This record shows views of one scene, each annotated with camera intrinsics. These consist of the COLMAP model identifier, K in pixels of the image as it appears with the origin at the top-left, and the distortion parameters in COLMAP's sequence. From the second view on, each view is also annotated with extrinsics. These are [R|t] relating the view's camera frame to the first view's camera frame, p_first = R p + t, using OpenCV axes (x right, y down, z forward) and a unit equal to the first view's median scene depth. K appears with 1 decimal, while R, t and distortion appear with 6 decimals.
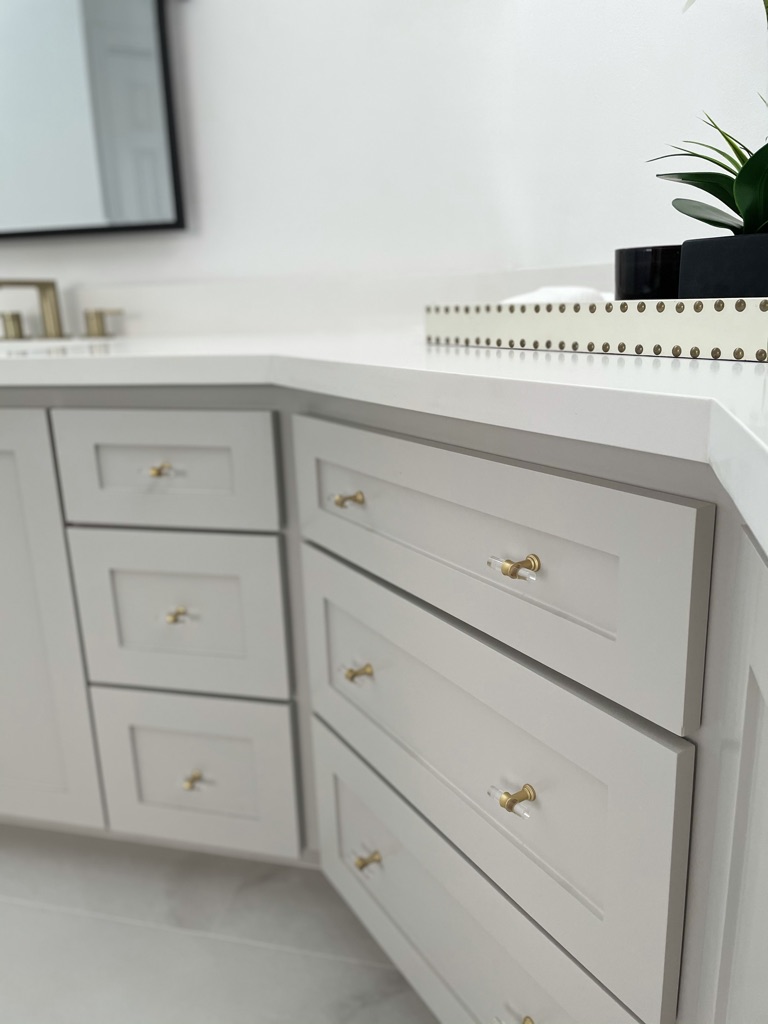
lens RADIAL K [[767.9, 0, 390.4], [0, 767.9, 502.3], [0, 0, 1]] dist [0.088652, -0.117517]
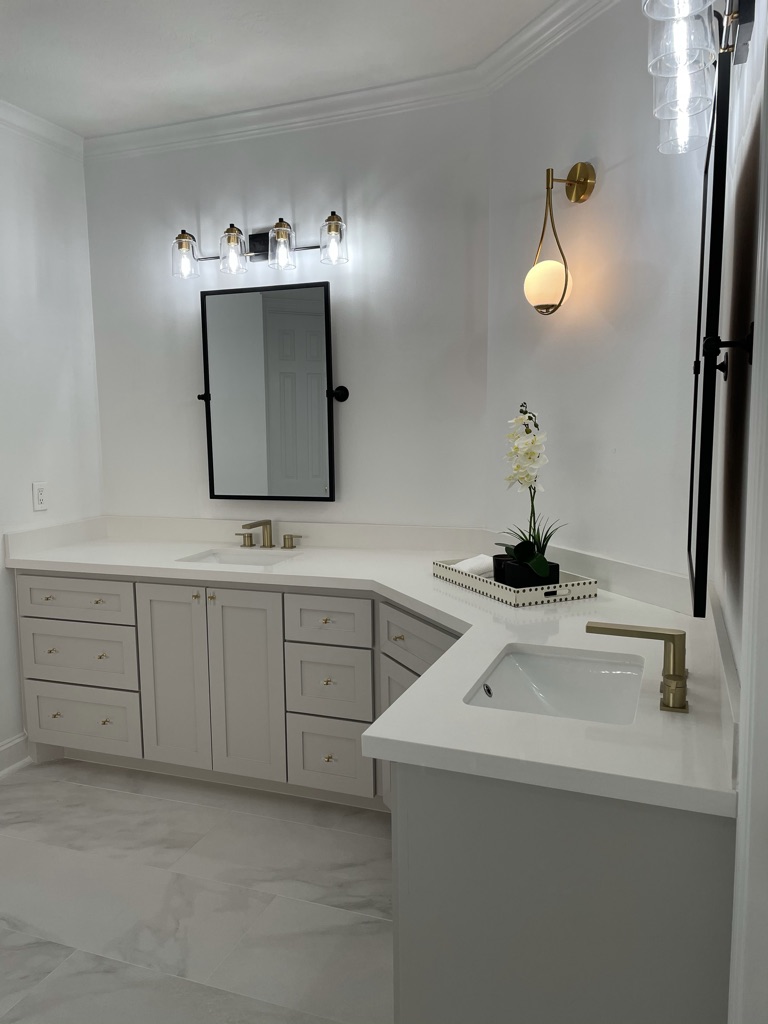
lens RADIAL K [[767.9, 0, 384.5], [0, 767.9, 509.8], [0, 0, 1]] dist [0.088652, -0.117517]
pose [[0.992419, 0.030695, -0.119005, 0.170090], [-0.046832, 0.989701, -0.135273, -0.067058], [0.113627, 0.139821, 0.983636, -1.434098]]
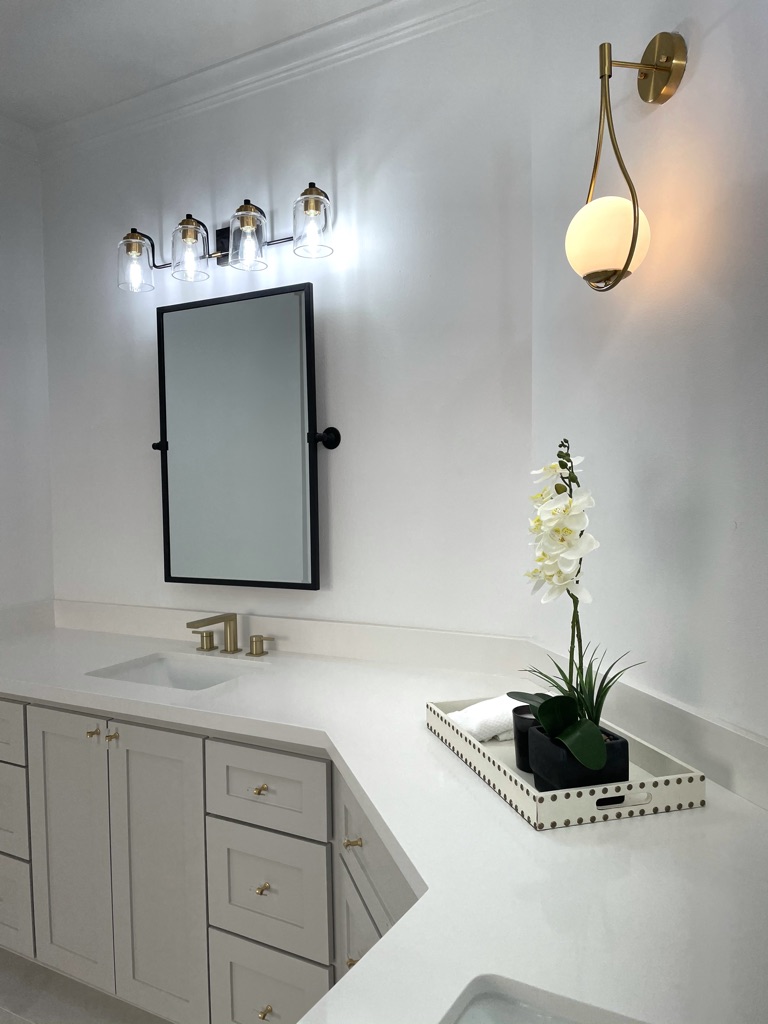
lens RADIAL K [[767.9, 0, 386.0], [0, 767.9, 507.0], [0, 0, 1]] dist [0.088652, -0.117517]
pose [[0.962343, 0.022275, -0.270925, 0.352642], [-0.080557, 0.975239, -0.205962, -0.290182], [0.259629, 0.220031, 0.940308, -0.526081]]
